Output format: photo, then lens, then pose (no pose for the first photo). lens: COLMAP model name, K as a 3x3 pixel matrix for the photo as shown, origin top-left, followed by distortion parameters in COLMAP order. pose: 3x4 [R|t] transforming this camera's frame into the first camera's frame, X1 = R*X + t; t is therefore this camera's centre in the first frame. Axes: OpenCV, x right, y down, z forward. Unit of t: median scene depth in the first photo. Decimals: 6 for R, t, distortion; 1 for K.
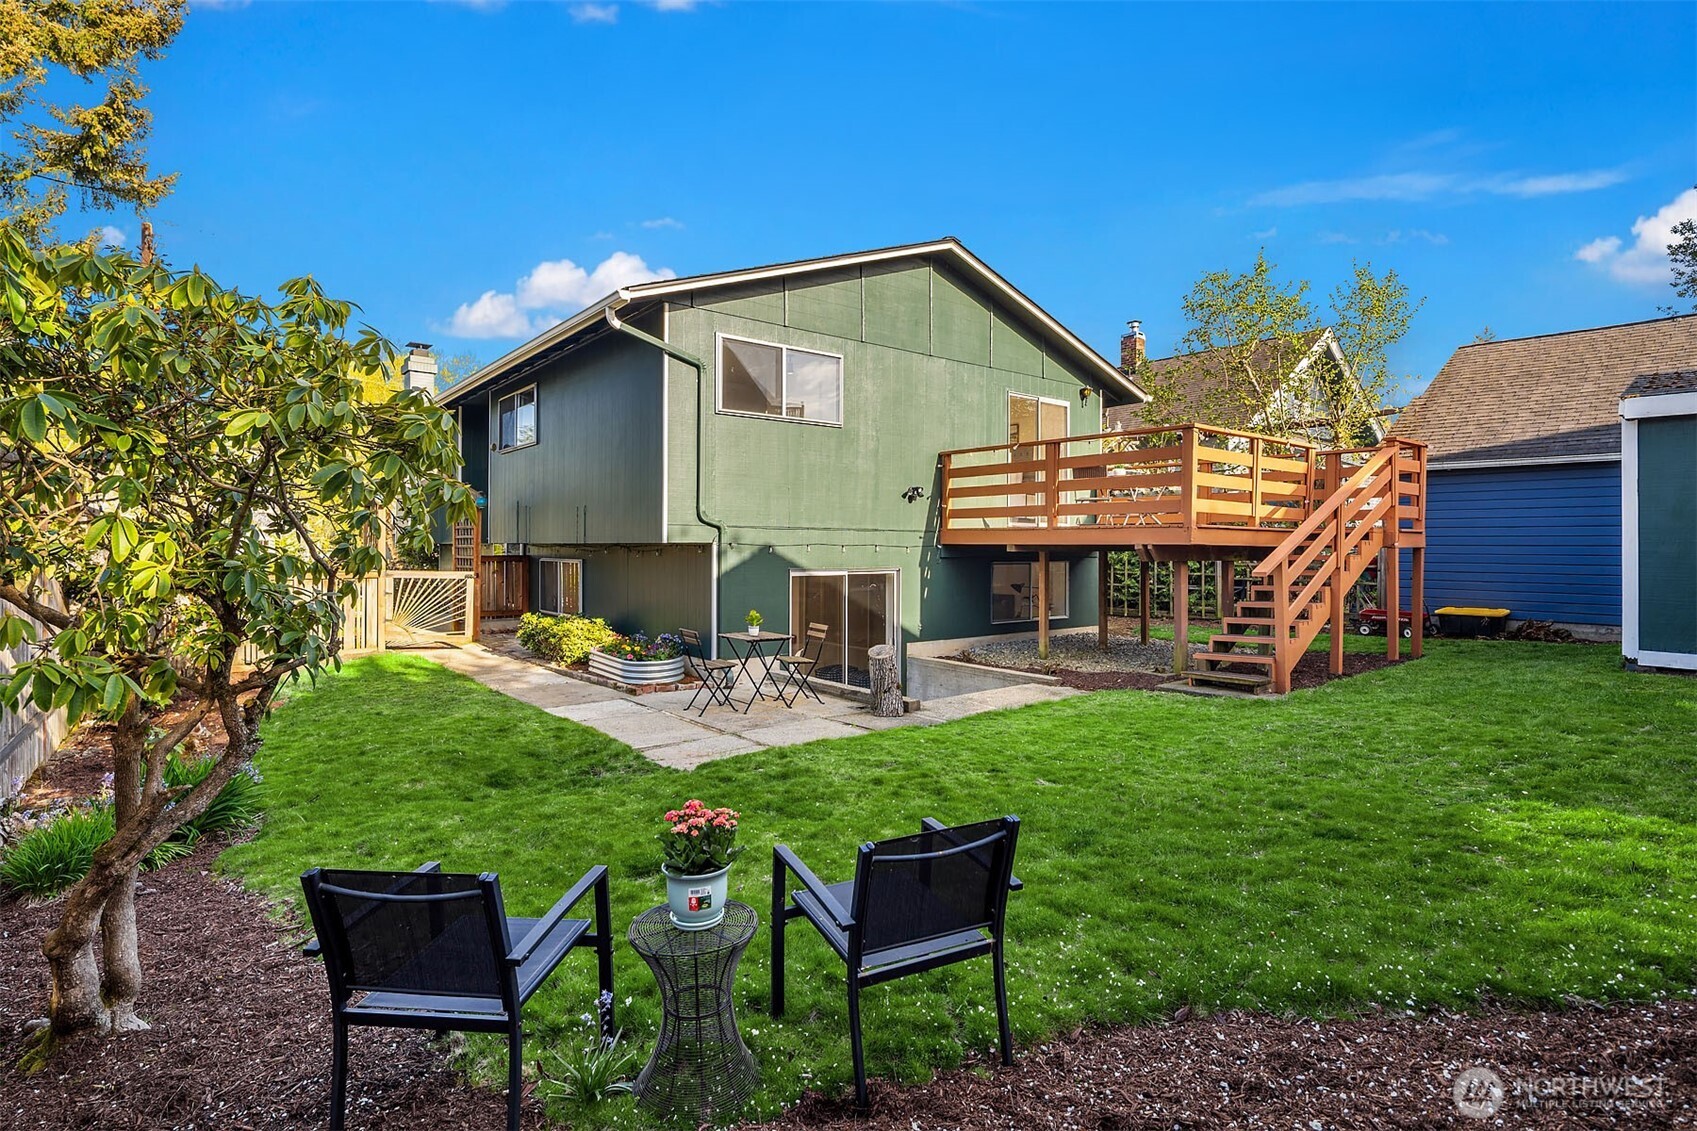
lens RADIAL K [[823.3, 0, 871.6], [0, 823.3, 545.7], [0, 0, 1]] dist [-0.002025, -0.000456]
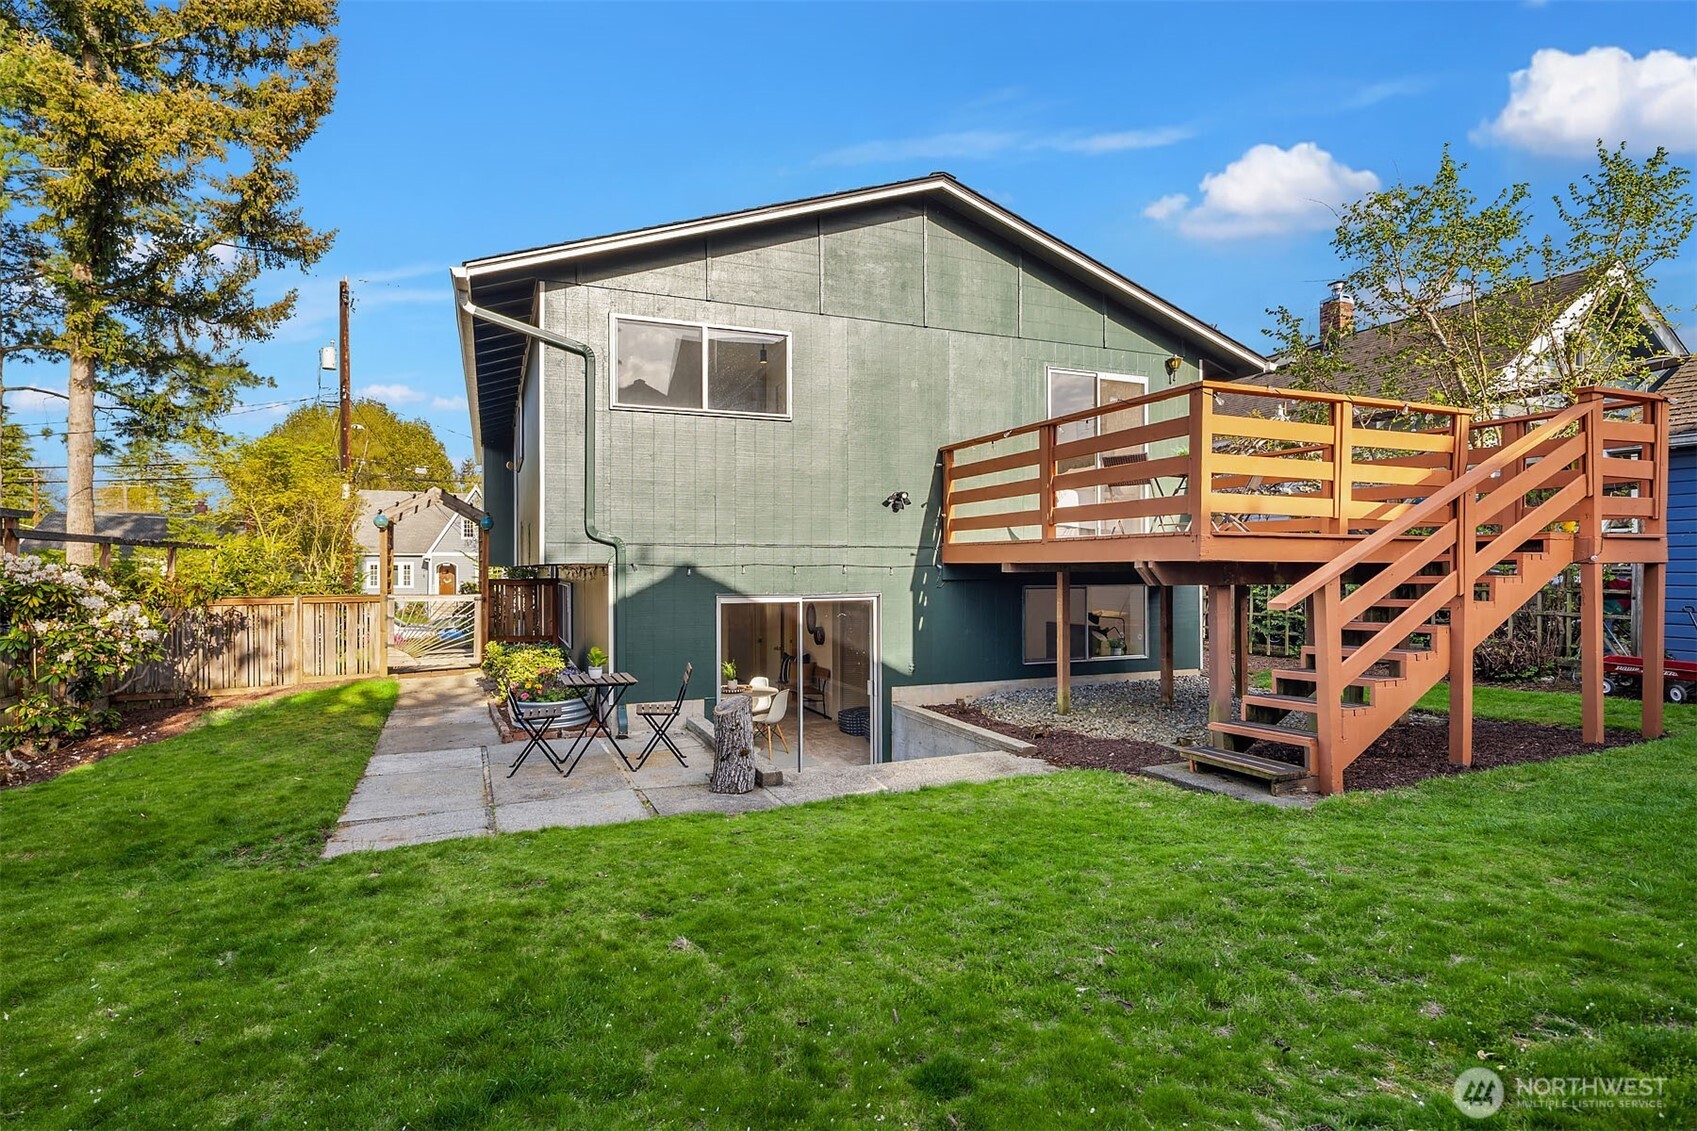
lens RADIAL K [[851.3, 0, 846.9], [0, 851.3, 568.3], [0, 0, 1]] dist [-0.000674, -0.000839]
pose [[0.960657, -0.005502, -0.277684, 0.247888], [0.005969, 0.999982, 0.000838, 0.002008], [0.277674, -0.002463, 0.960672, 0.203919]]
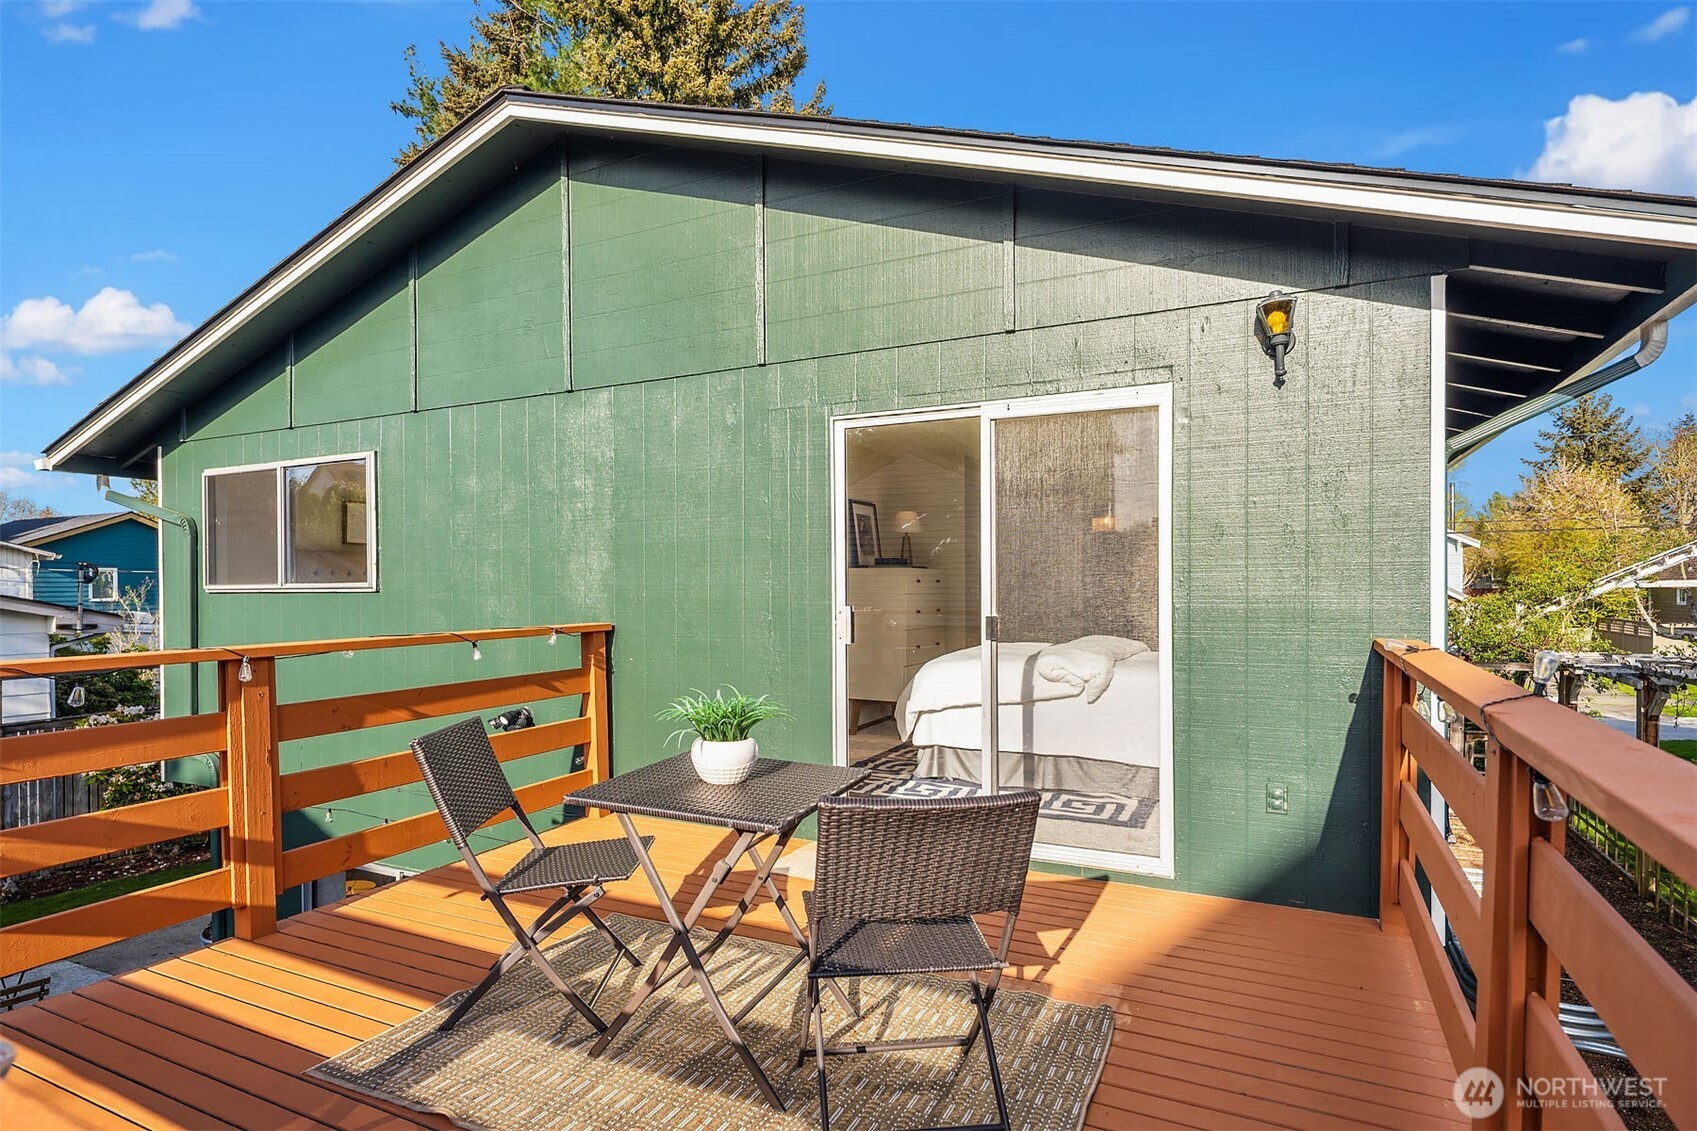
lens RADIAL K [[902.5, 0, 816.6], [0, 902.5, 589.1], [0, 0, 1]] dist [0.000720, -0.000109]
pose [[0.397858, 0.000715, -0.917447, 0.587375], [0.002171, 0.999996, 0.001720, -0.143202], [0.917445, -0.002676, 0.397855, 1.019843]]
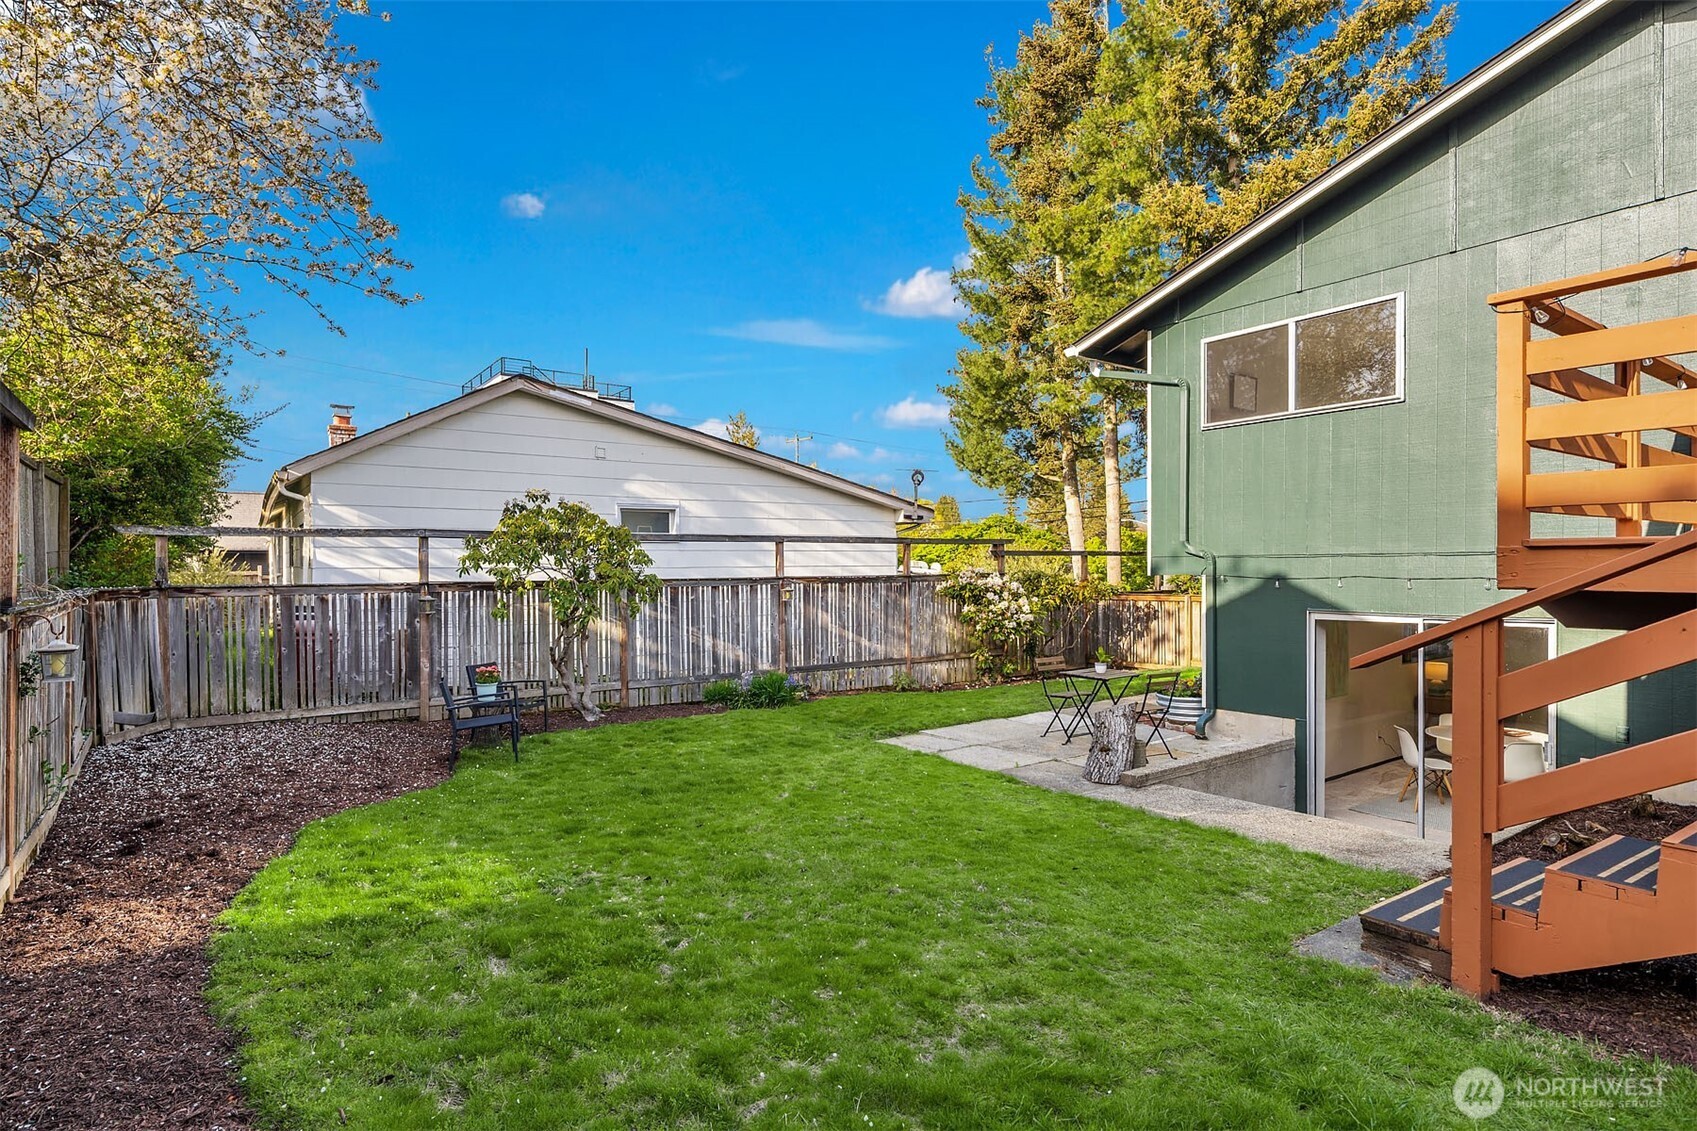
lens RADIAL K [[902.5, 0, 816.6], [0, 902.5, 589.1], [0, 0, 1]] dist [0.000720, -0.000109]
pose [[-0.078980, 0.024702, -0.996570, 0.725806], [0.008970, 0.999670, 0.024068, -0.013549], [0.996836, -0.007038, -0.079175, 0.578976]]
